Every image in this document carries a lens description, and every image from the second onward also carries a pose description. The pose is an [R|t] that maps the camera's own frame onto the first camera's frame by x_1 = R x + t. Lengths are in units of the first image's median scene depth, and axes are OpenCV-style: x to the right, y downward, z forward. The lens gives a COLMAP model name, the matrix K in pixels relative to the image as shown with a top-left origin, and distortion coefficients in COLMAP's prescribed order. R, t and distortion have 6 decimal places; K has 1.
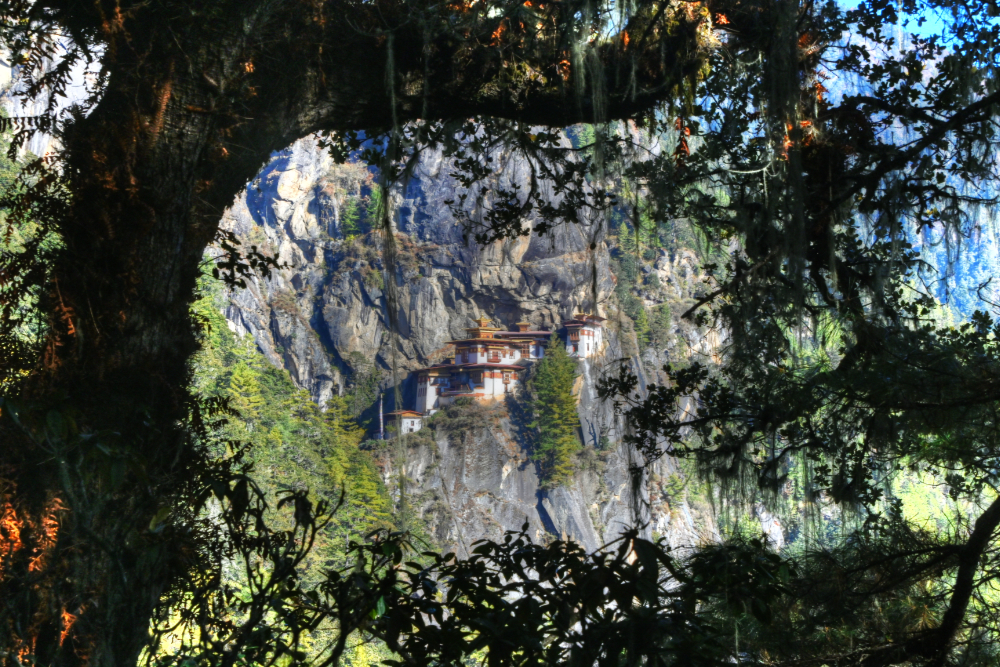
lens RADIAL K [[1773.3, 0, 500.0], [0, 1773.3, 333.5], [0, 0, 1]] dist [0.020837, 0.006747]
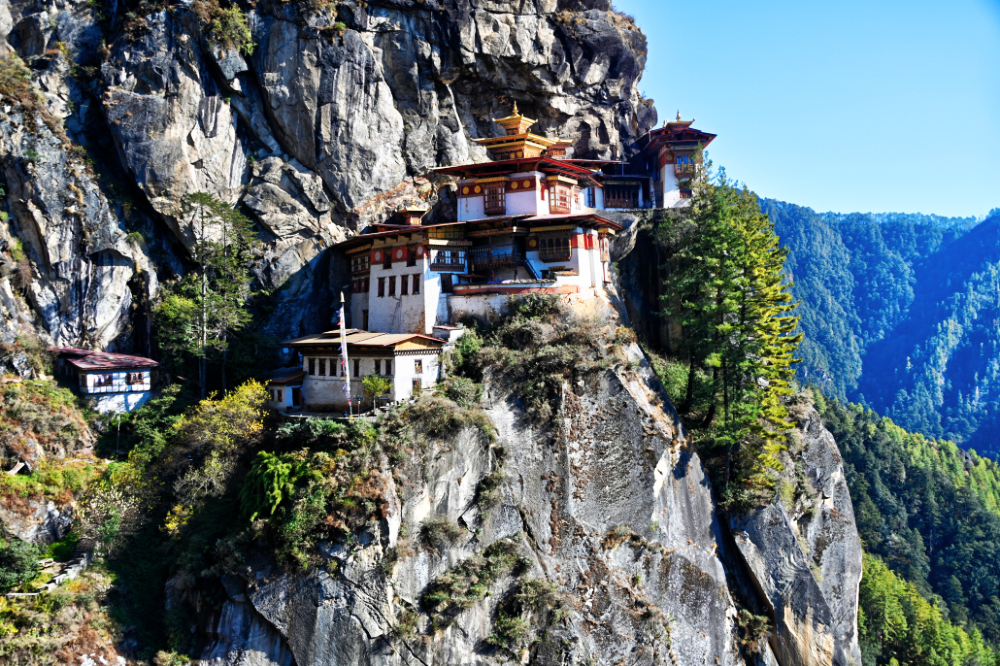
lens RADIAL K [[1055.3, 0, 500.0], [0, 1055.3, 333.0], [0, 0, 1]] dist [0.014632, 0.005900]
pose [[0.922113, -0.033348, 0.385481, -0.113896], [0.003927, 0.997034, 0.076859, 0.024321], [-0.386901, -0.069359, 0.919509, 0.736431]]
